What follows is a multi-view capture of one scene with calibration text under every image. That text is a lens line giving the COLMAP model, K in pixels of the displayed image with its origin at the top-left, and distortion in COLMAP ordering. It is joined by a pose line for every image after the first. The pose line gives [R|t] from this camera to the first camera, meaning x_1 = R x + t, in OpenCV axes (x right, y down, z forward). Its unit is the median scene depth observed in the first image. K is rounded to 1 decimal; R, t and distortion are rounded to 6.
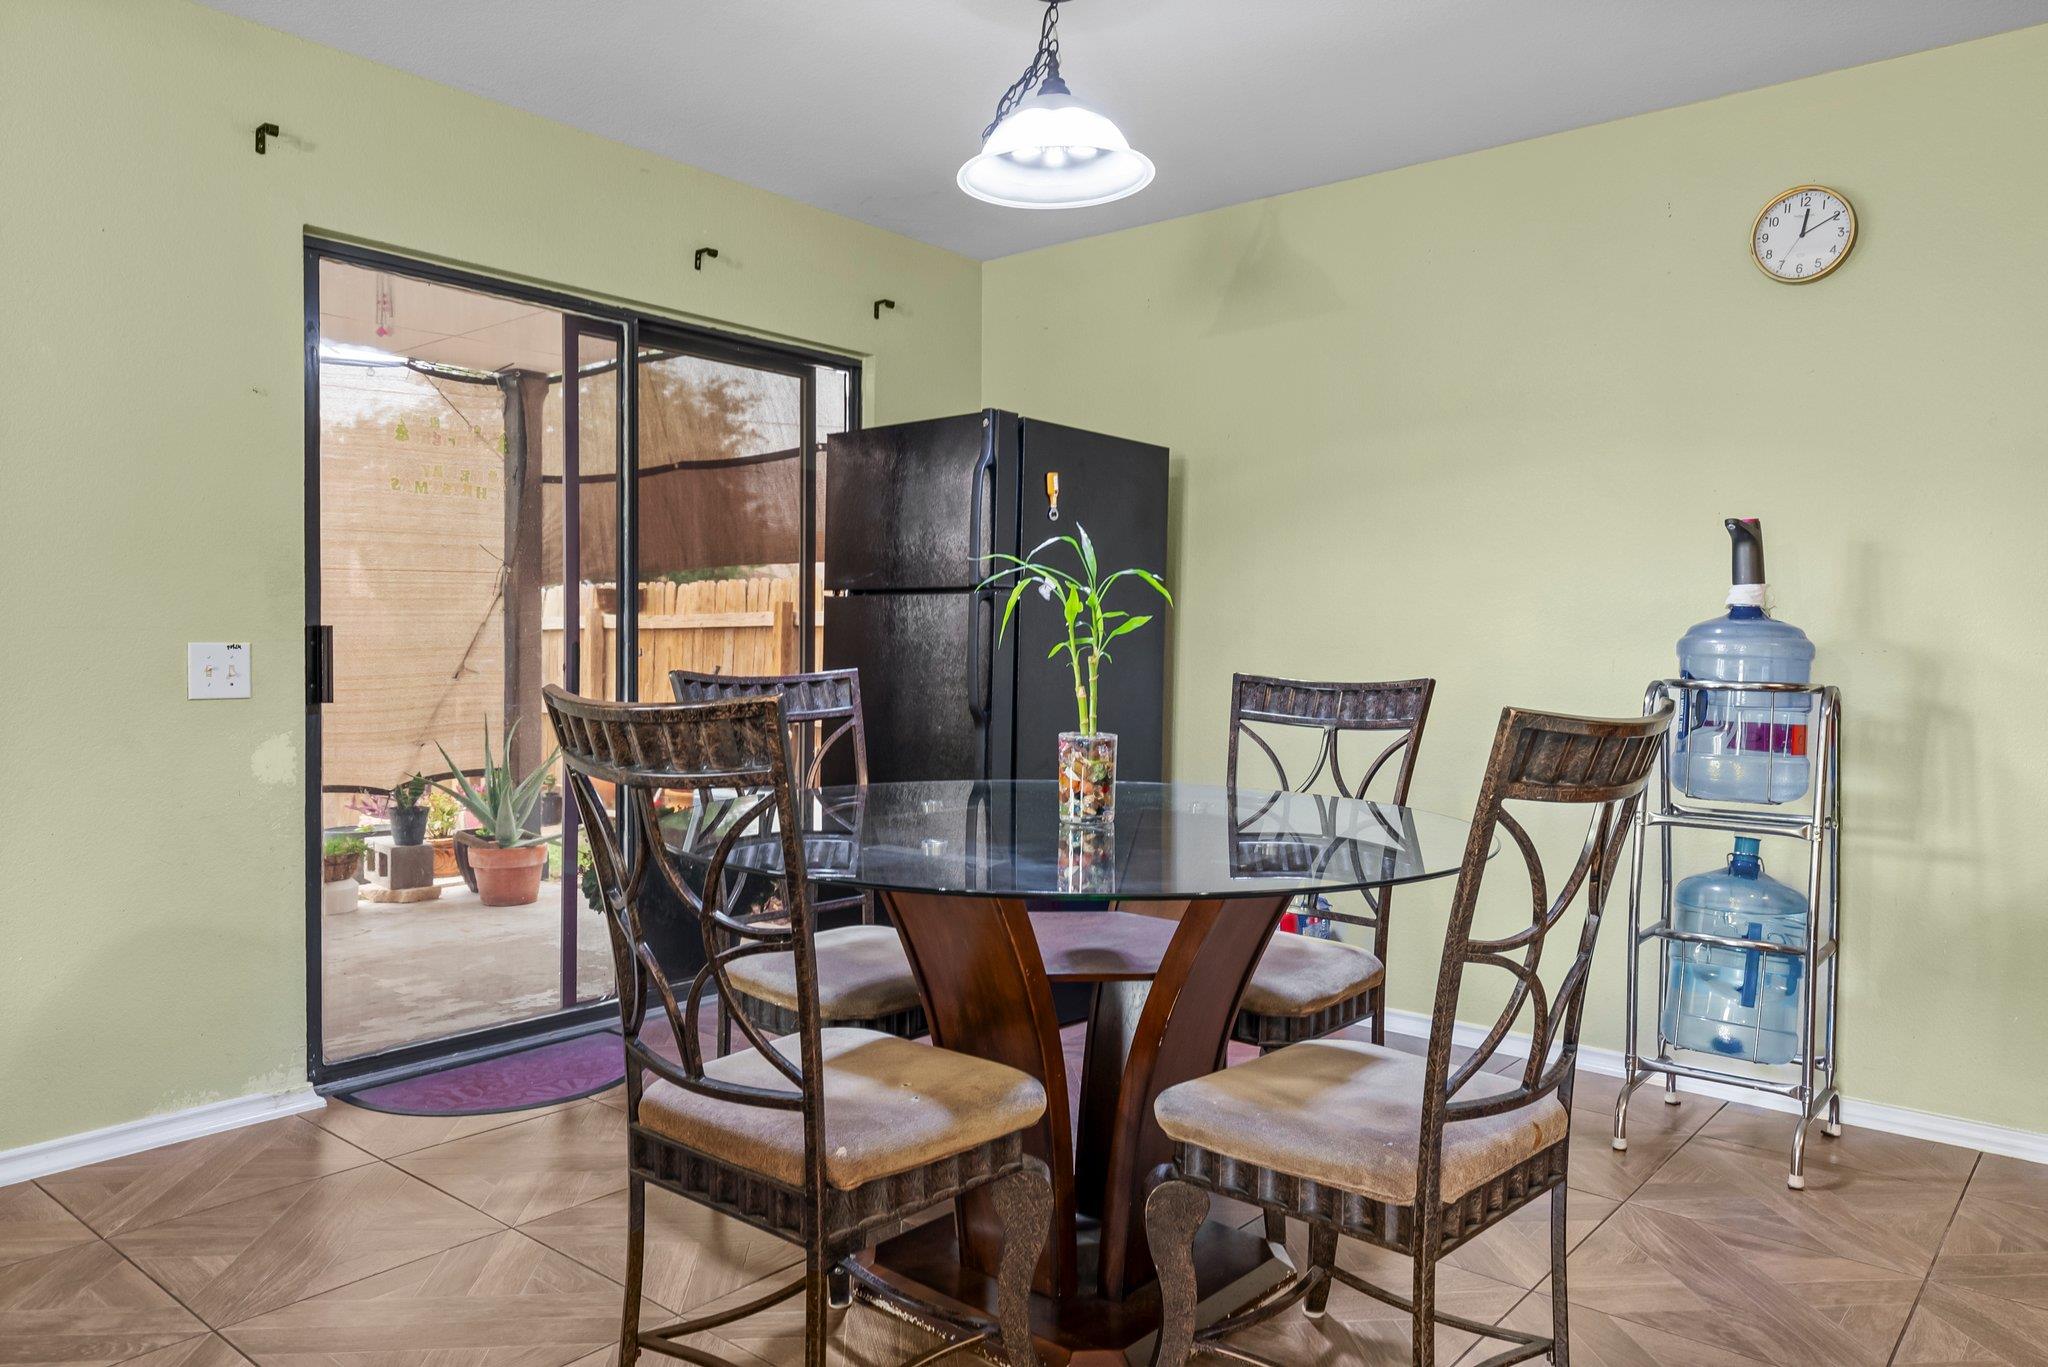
lens RADIAL K [[1400.8, 0, 1028.8], [0, 1400.8, 684.1], [0, 0, 1]] dist [0.011343, 0.003149]
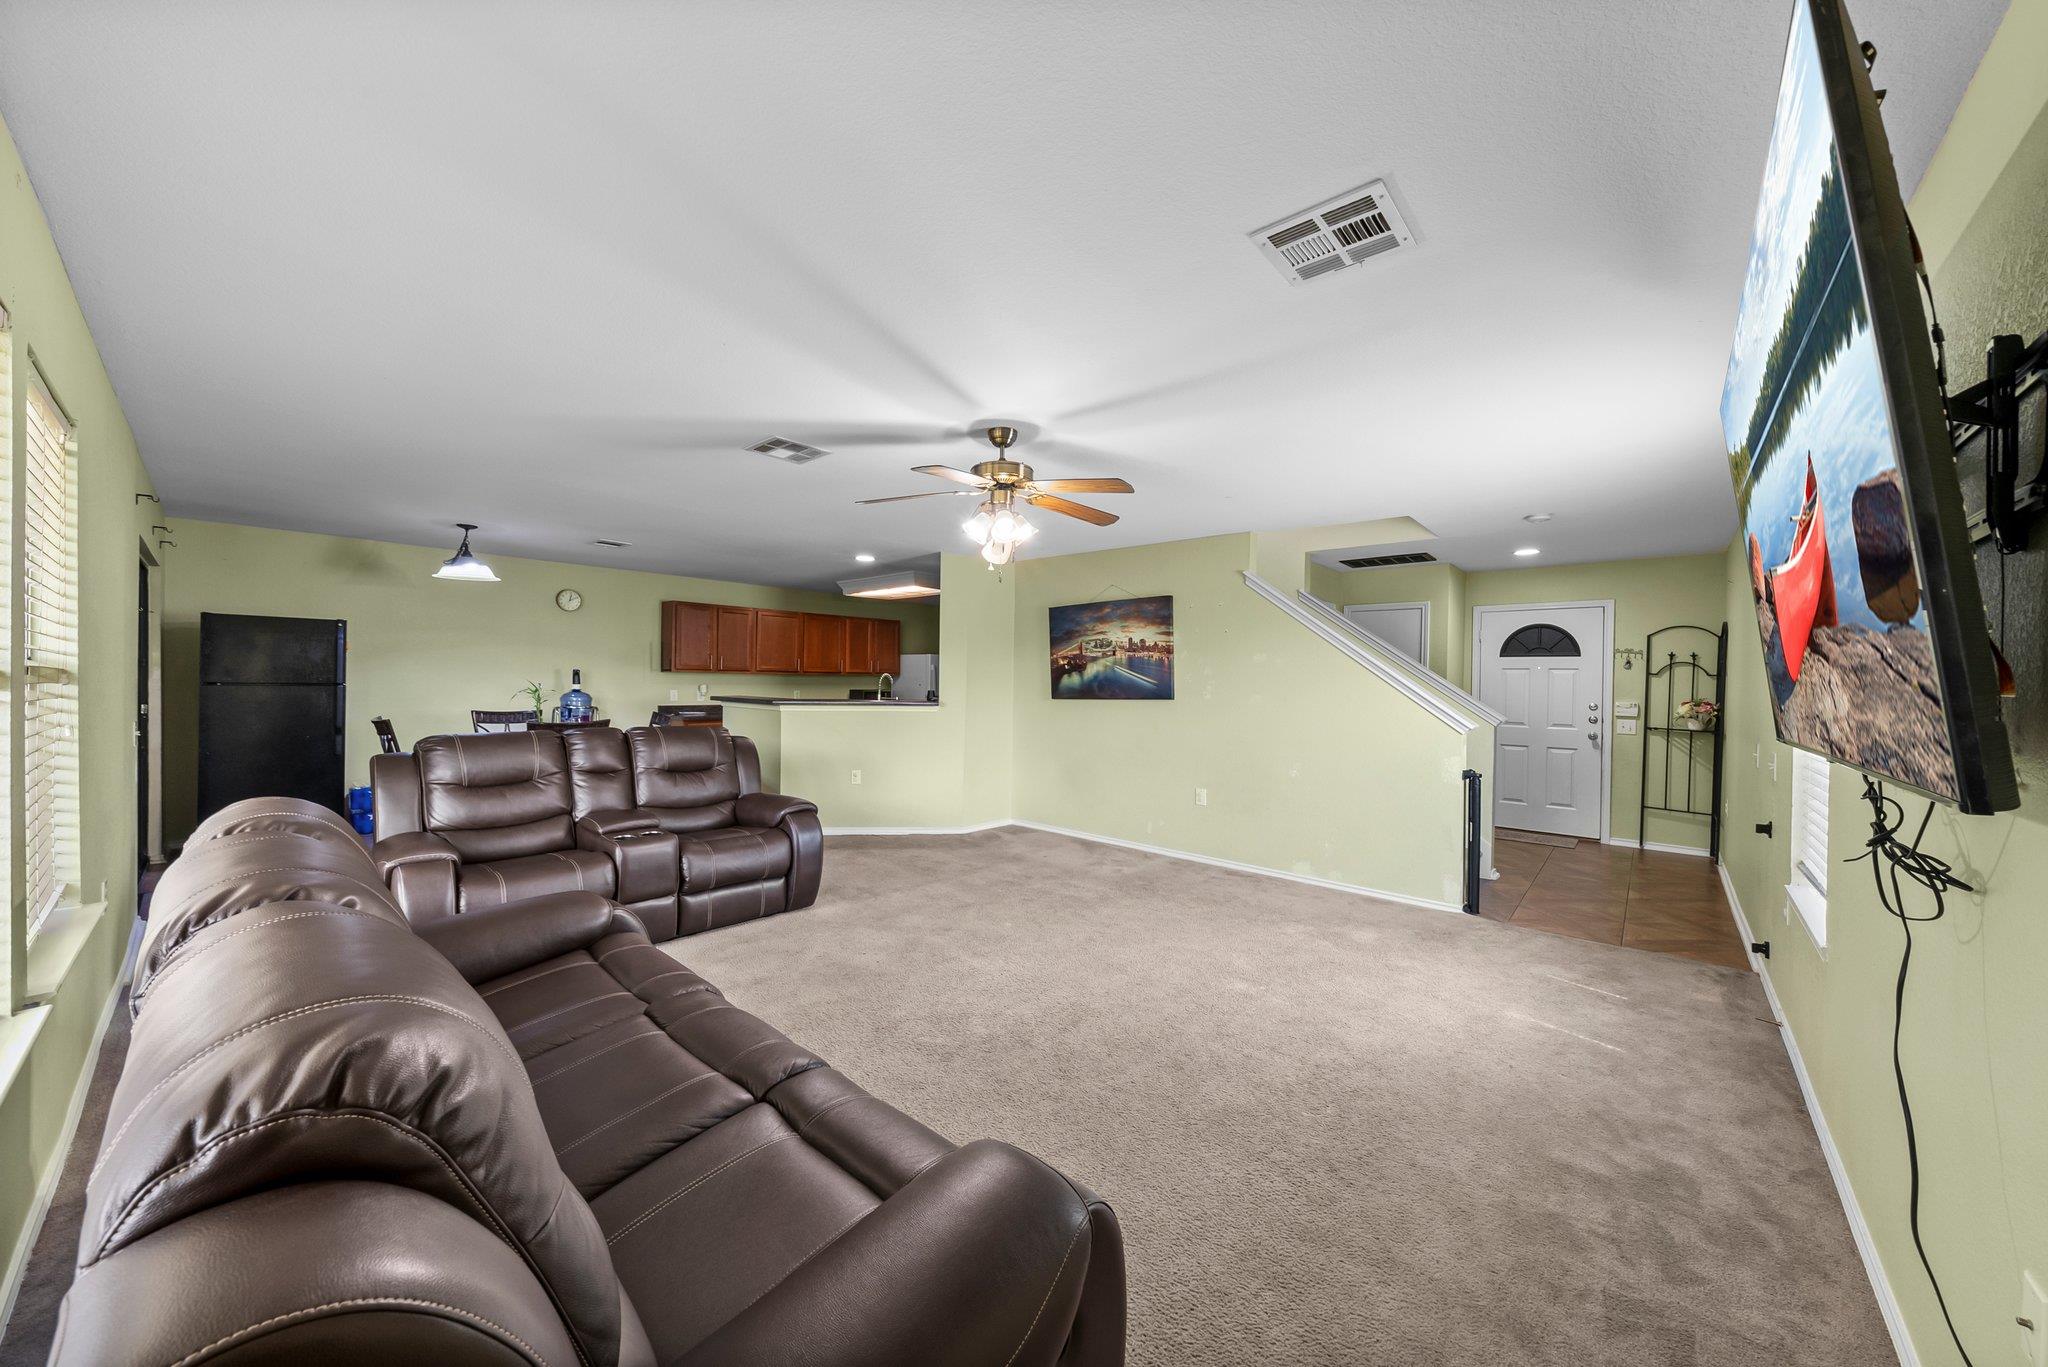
lens RADIAL K [[709.4, 0, 1028.5], [0, 709.4, 680.0], [0, 0, 1]] dist [-0.001879, -0.000083]
pose [[0.031958, -0.008887, 0.999450, -1.661090], [0.015330, 0.999847, 0.008400, -0.081740], [-0.999372, 0.015053, 0.032090, -0.483477]]
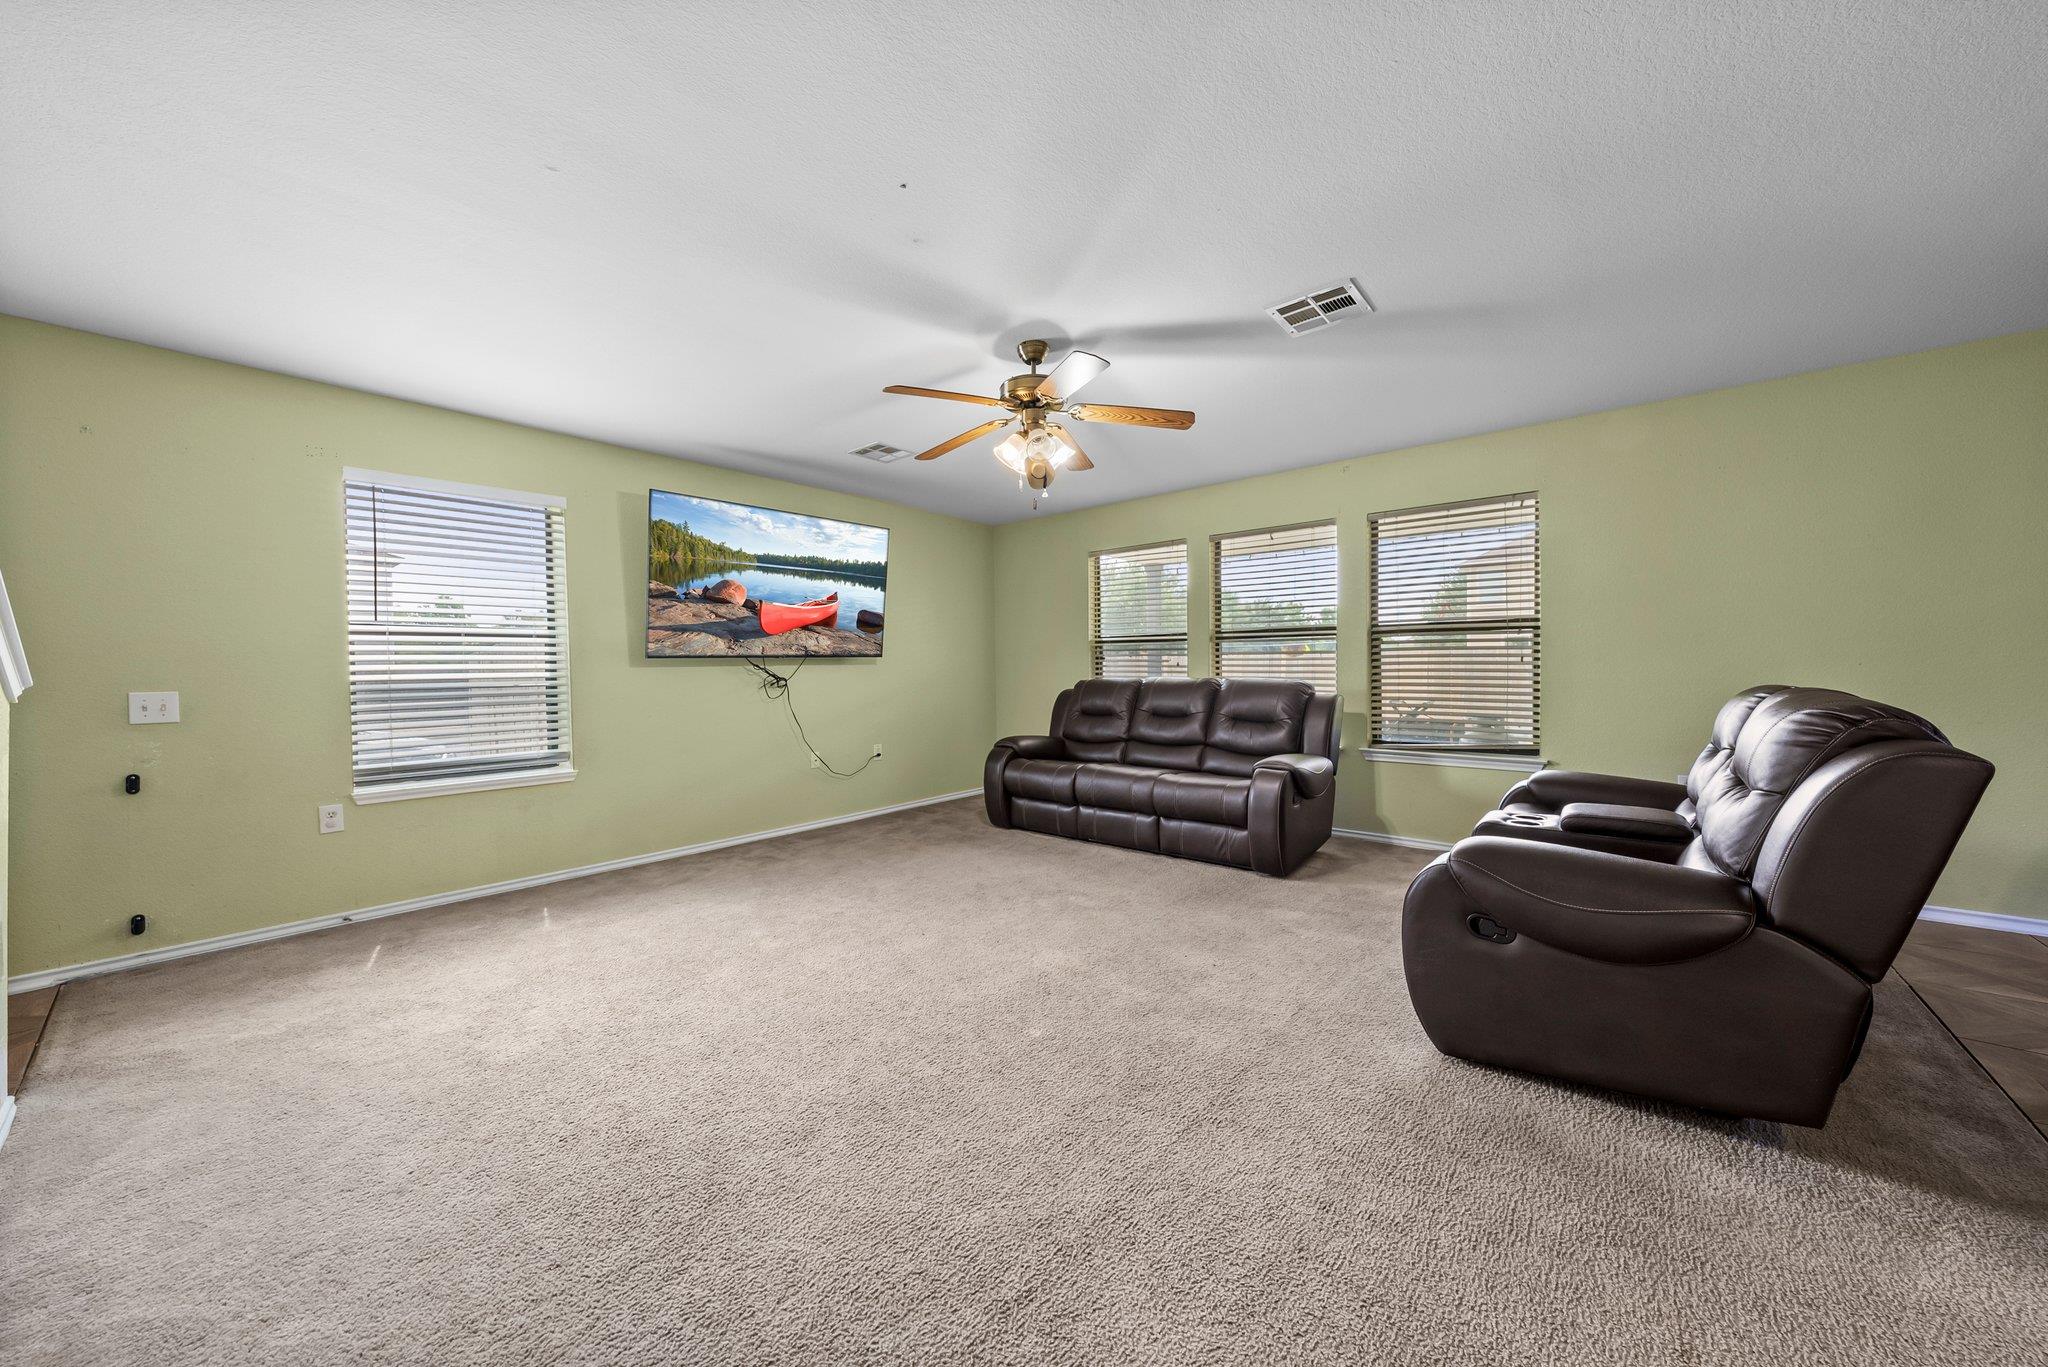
lens RADIAL K [[709.4, 0, 1031.2], [0, 709.4, 681.3], [0, 0, 1]] dist [-0.001879, -0.000083]
pose [[-0.007500, 0.006602, -0.999950, 0.292441], [-0.019446, 0.999788, 0.006747, 0.008105], [0.999783, 0.019496, -0.007370, -0.407940]]
